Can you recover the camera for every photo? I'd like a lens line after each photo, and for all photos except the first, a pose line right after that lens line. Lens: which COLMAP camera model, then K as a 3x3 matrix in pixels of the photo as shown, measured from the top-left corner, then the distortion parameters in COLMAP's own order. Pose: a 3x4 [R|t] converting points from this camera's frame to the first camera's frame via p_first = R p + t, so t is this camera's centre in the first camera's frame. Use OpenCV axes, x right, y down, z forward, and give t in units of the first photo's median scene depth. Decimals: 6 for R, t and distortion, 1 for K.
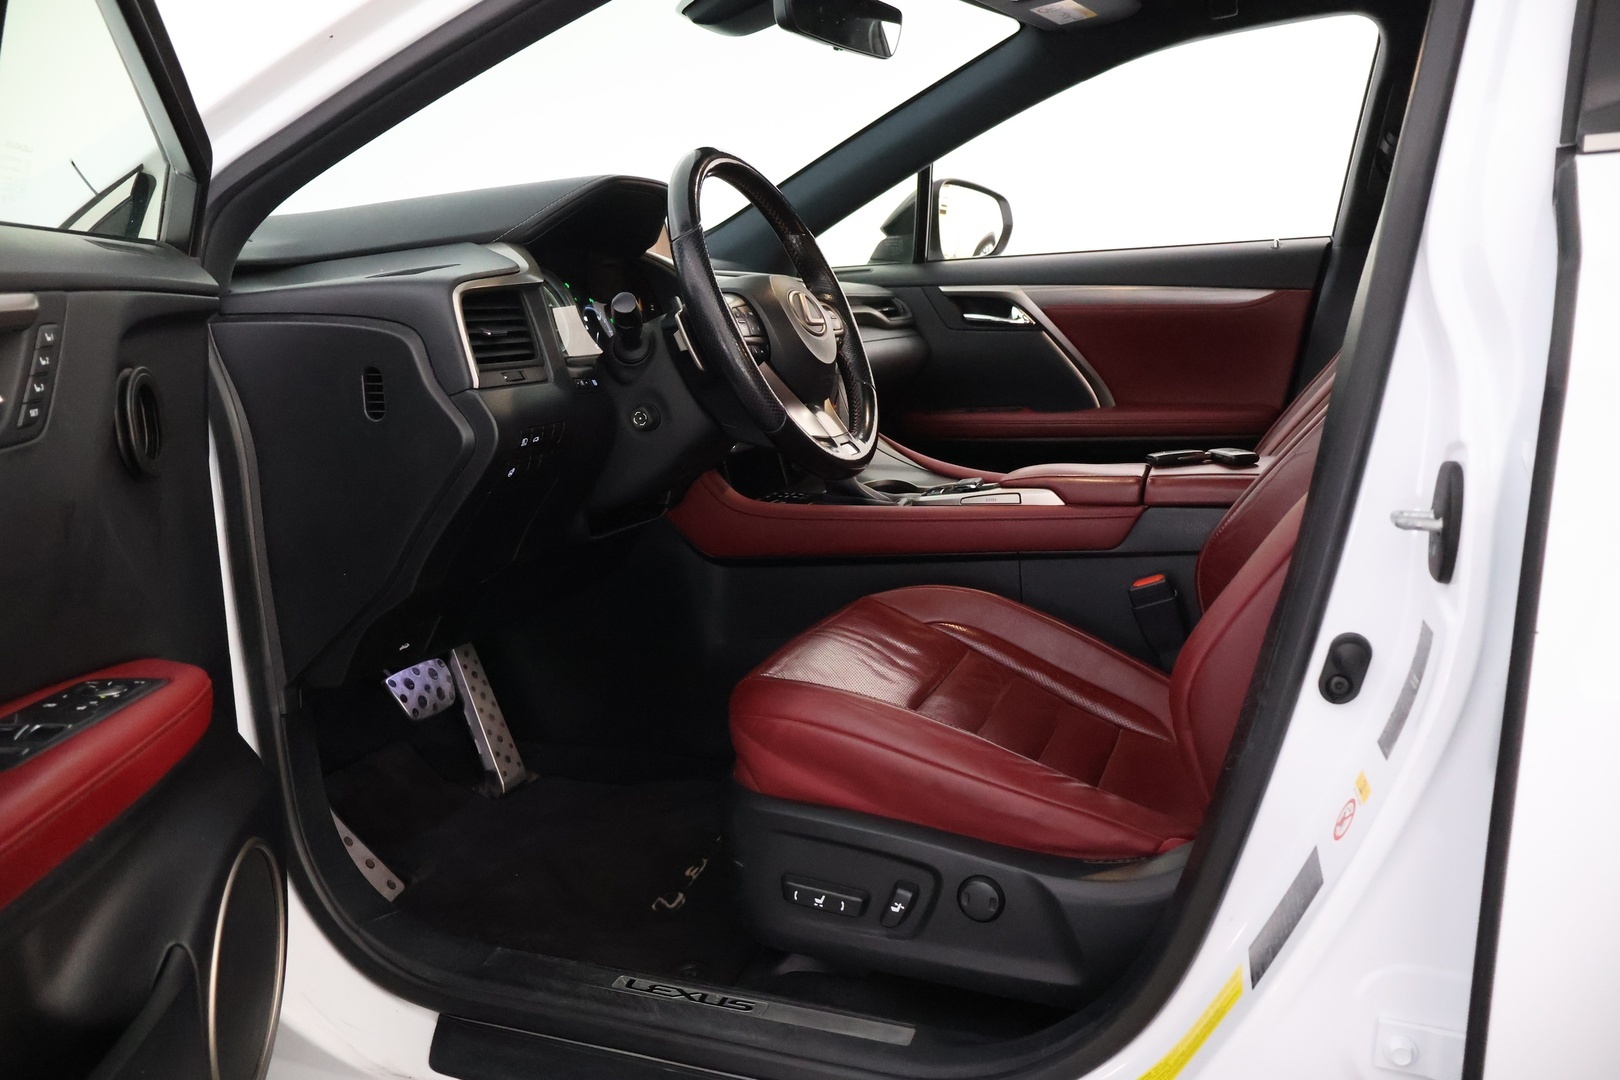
lens RADIAL K [[1354.2, 0, 810.0], [0, 1354.2, 540.0], [0, 0, 1]] dist [0.002833, -0.001951]
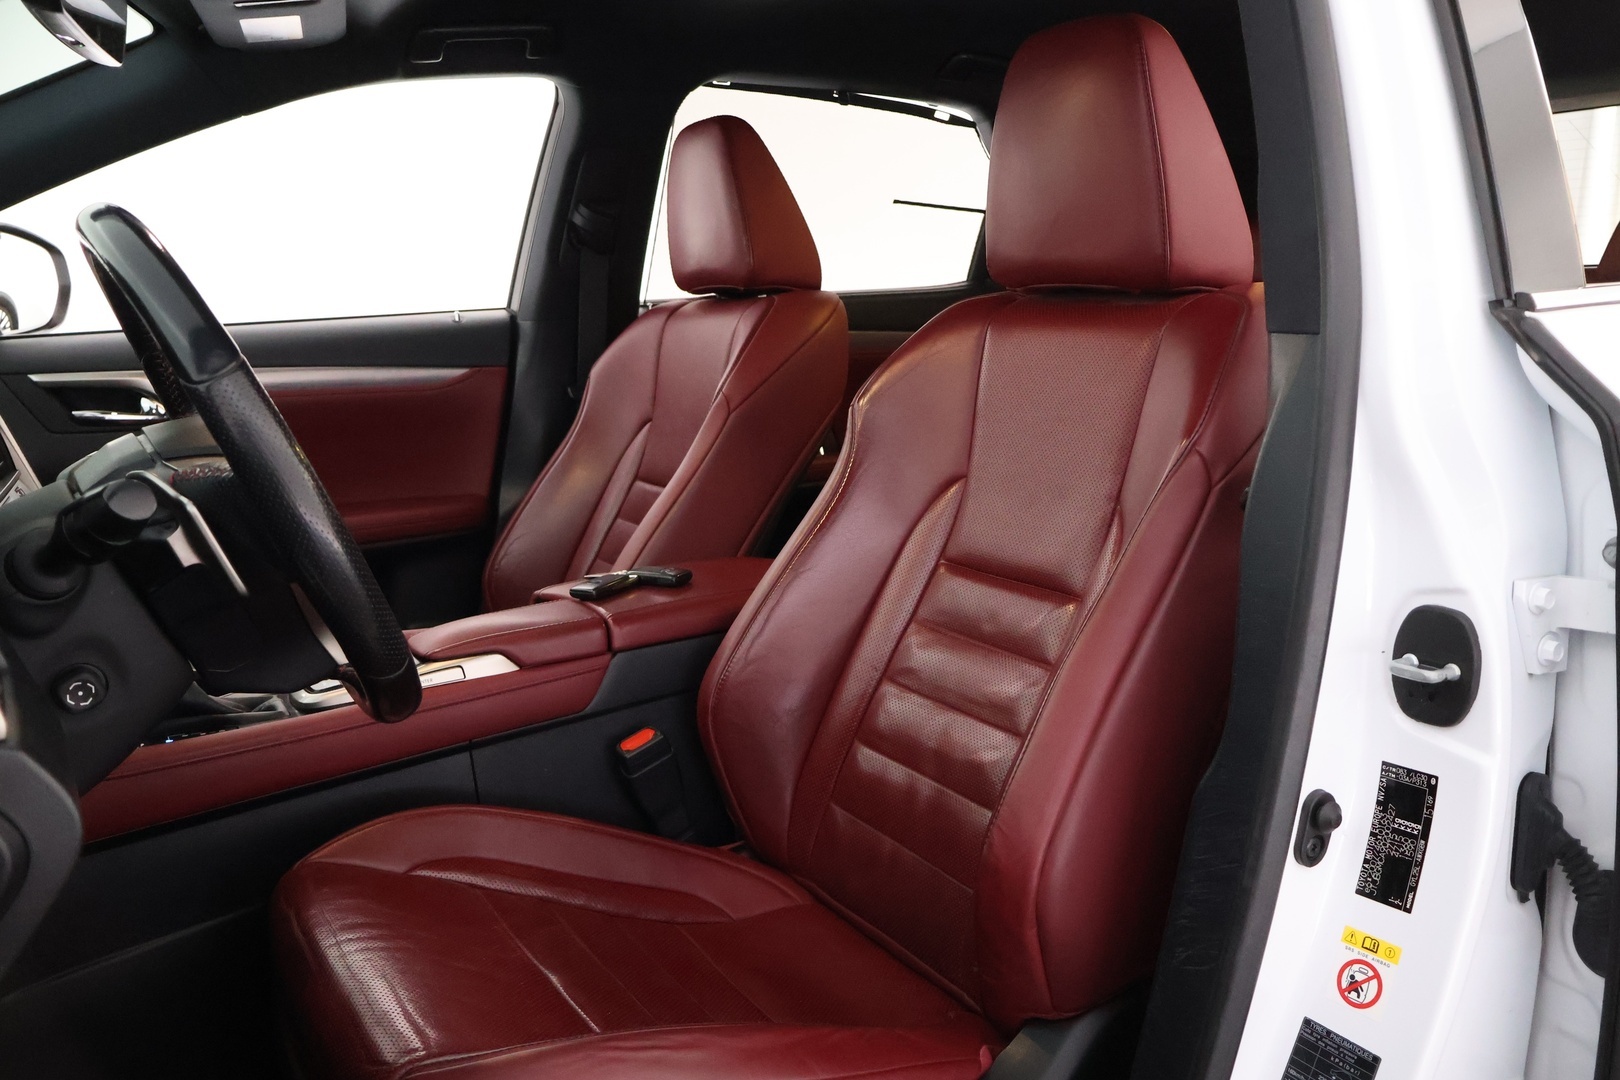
lens RADIAL K [[1354.2, 0, 810.0], [0, 1354.2, 540.0], [0, 0, 1]] dist [0.002833, -0.001951]
pose [[0.633484, -0.132154, 0.762386, -0.293452], [0.147068, 0.987910, 0.049045, -0.113617], [-0.759651, 0.081053, 0.645261, 0.354533]]
